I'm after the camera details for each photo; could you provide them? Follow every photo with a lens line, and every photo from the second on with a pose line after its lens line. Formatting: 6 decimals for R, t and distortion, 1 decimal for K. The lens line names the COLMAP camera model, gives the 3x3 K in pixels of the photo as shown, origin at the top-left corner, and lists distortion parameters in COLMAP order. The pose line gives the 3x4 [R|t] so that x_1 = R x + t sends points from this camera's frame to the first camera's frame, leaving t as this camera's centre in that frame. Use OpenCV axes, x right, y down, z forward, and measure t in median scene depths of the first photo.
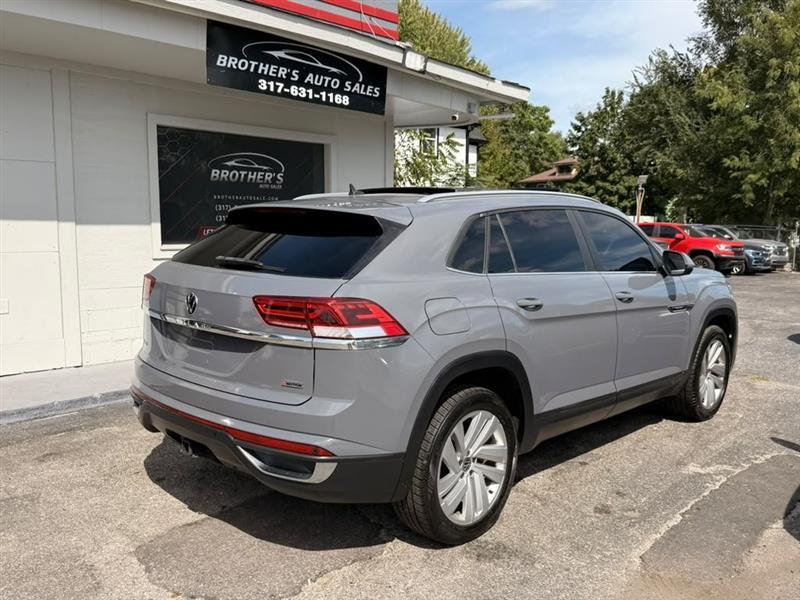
lens RADIAL K [[697.1, 0, 398.5], [0, 697.1, 302.9], [0, 0, 1]] dist [0.107355, -0.231079]
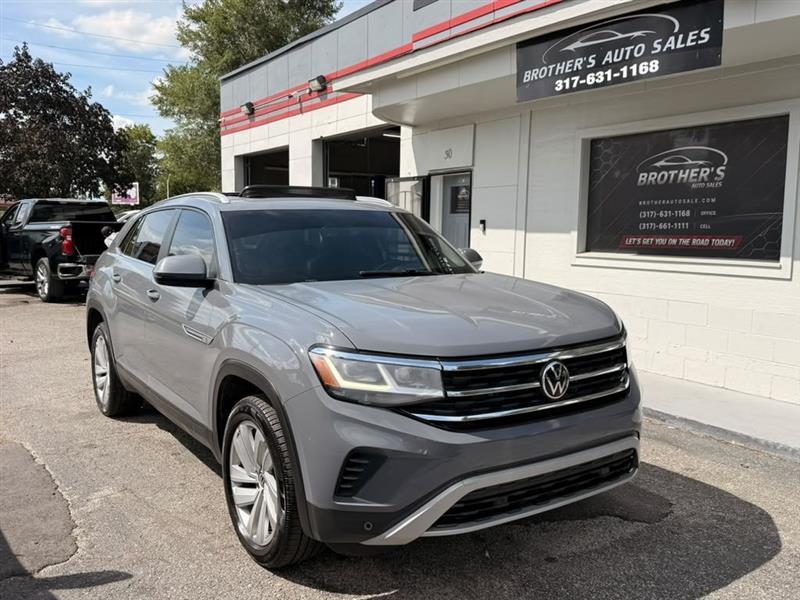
lens RADIAL K [[704.0, 0, 400.4], [0, 704.0, 299.9], [0, 0, 1]] dist [0.083776, -0.173660]
pose [[-0.194092, 0.088781, -0.976958, 0.763288], [-0.127738, 0.985130, 0.114901, -0.099236], [0.972631, 0.147096, -0.179865, 0.941523]]
